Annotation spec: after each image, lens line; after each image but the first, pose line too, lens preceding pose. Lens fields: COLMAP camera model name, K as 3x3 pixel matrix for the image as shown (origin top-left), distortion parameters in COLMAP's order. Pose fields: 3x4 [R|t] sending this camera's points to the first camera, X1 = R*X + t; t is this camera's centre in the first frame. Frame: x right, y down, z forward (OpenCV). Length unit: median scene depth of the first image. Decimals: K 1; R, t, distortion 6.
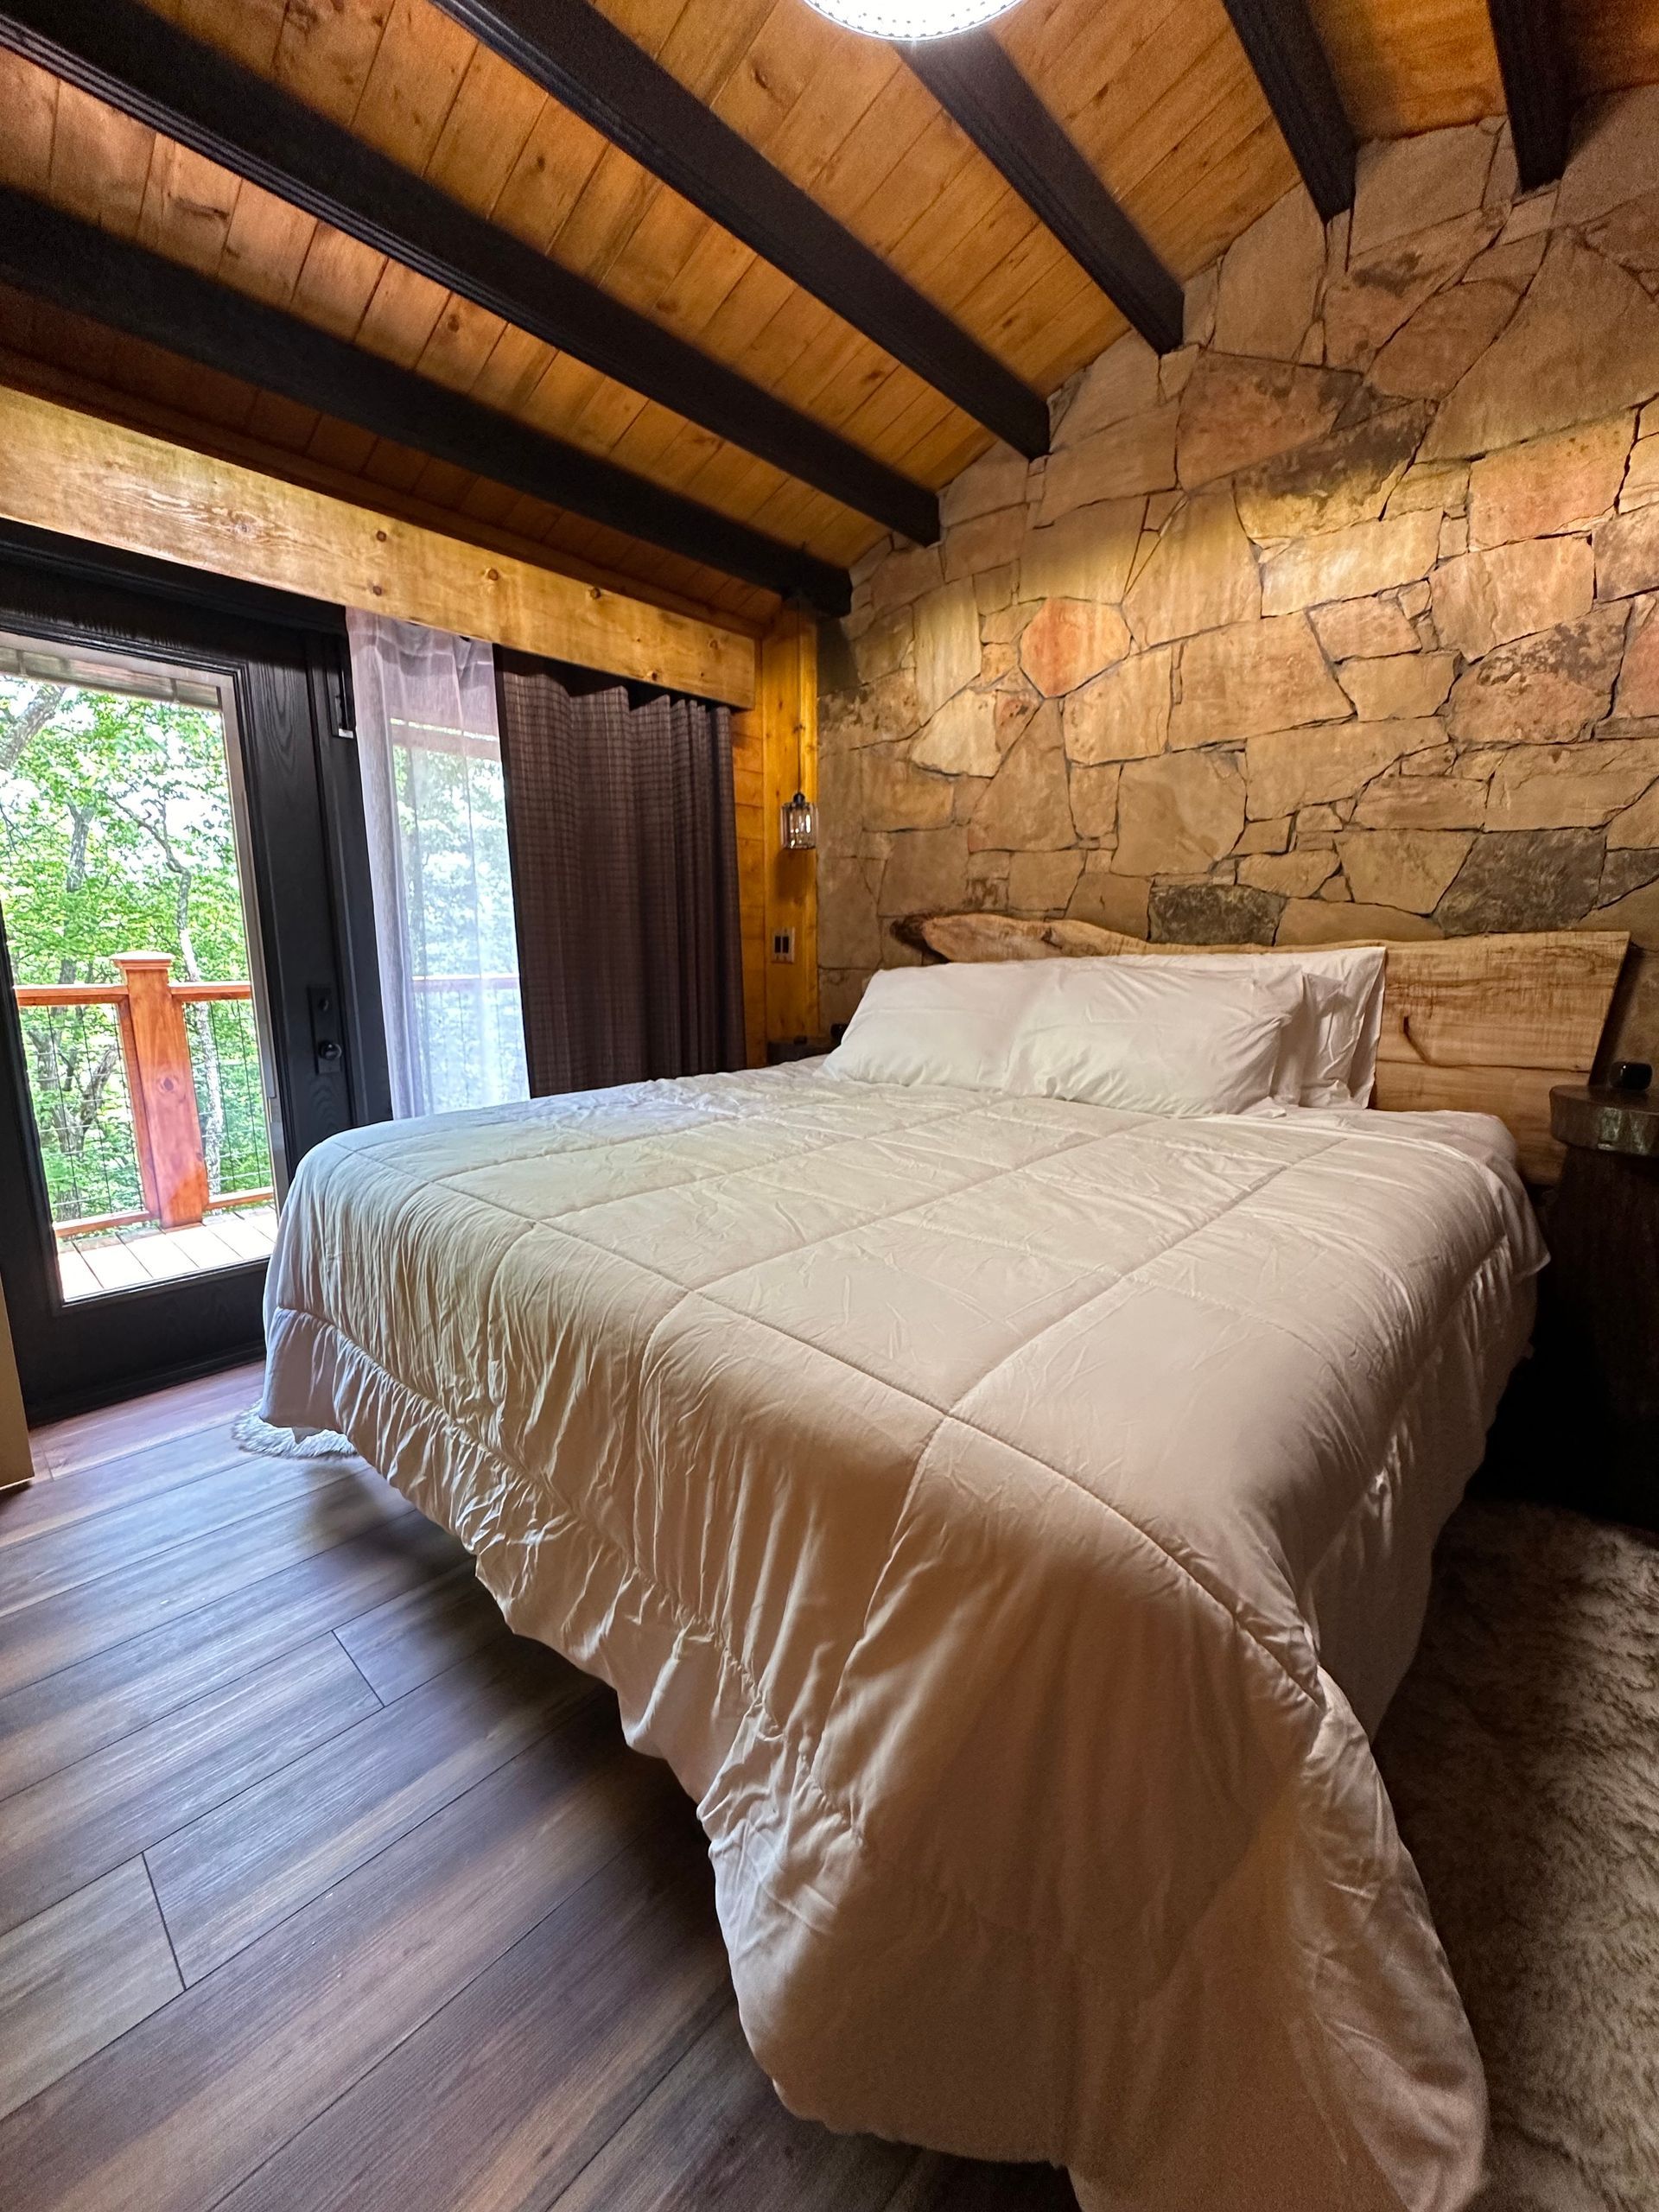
lens RADIAL K [[879.7, 0, 828.0], [0, 879.7, 1107.8], [0, 0, 1]] dist [-0.006249, 0.001106]
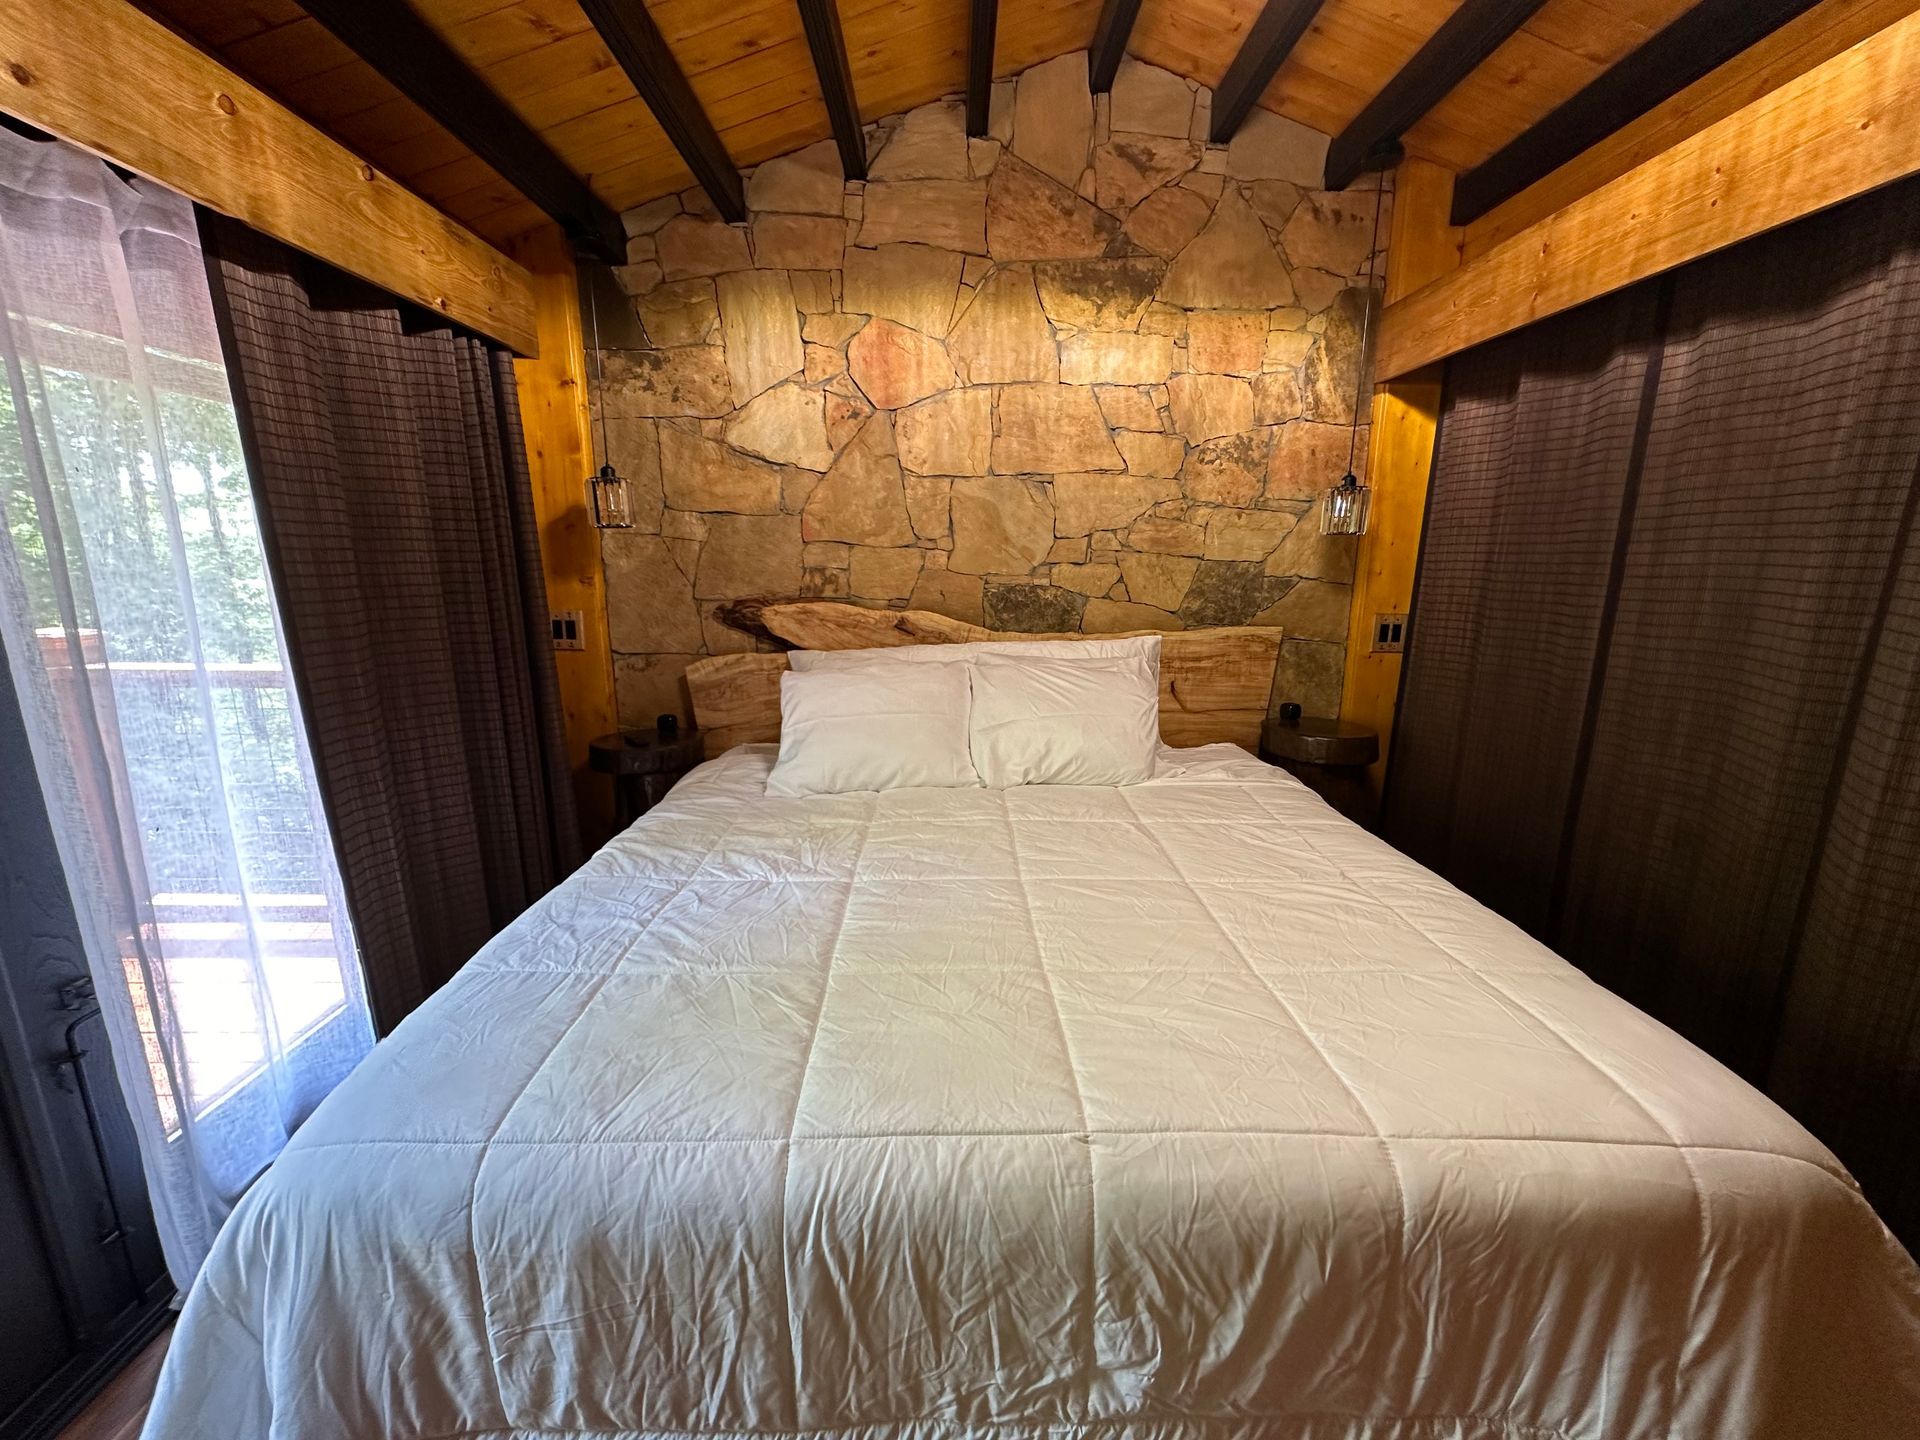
lens RADIAL K [[763.6, 0, 961.8], [0, 763.6, 719.5], [0, 0, 1]] dist [-0.006249, 0.001106]
pose [[0.721139, -0.140442, 0.678406, -0.430314], [0.116306, 0.989881, 0.081291, -0.167785], [-0.682958, 0.020281, 0.730176, 0.274514]]
